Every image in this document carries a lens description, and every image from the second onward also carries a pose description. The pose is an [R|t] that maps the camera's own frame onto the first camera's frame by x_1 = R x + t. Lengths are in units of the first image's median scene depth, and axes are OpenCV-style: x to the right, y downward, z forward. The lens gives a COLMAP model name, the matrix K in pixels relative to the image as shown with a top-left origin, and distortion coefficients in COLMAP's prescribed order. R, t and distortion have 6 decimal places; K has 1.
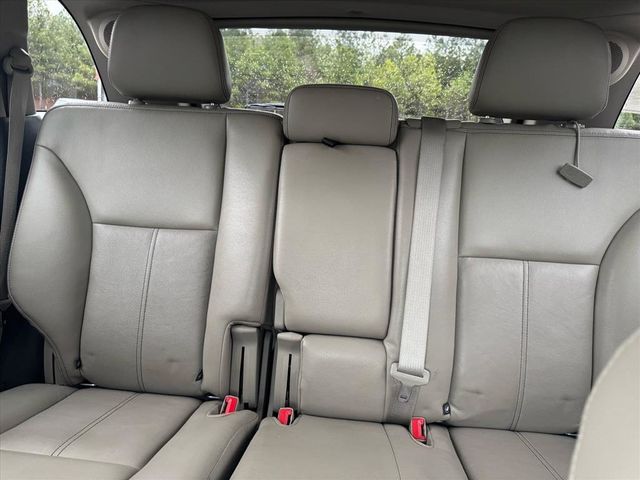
lens RADIAL K [[451.0, 0, 324.6], [0, 451.0, 240.2], [0, 0, 1]] dist [0.076562, -0.106391]
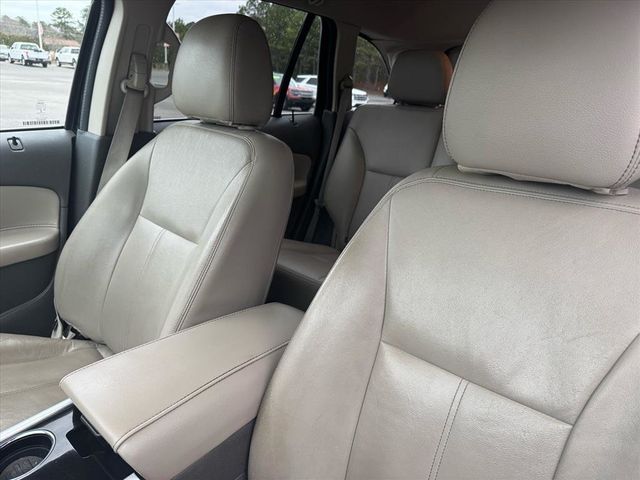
lens RADIAL K [[451.0, 0, 324.6], [0, 451.0, 240.2], [0, 0, 1]] dist [0.076562, -0.106391]
pose [[0.812311, 0.191939, -0.550736, 0.444104], [-0.168429, 0.981264, 0.093558, 0.102113], [0.558375, 0.016761, 0.829419, -0.649533]]
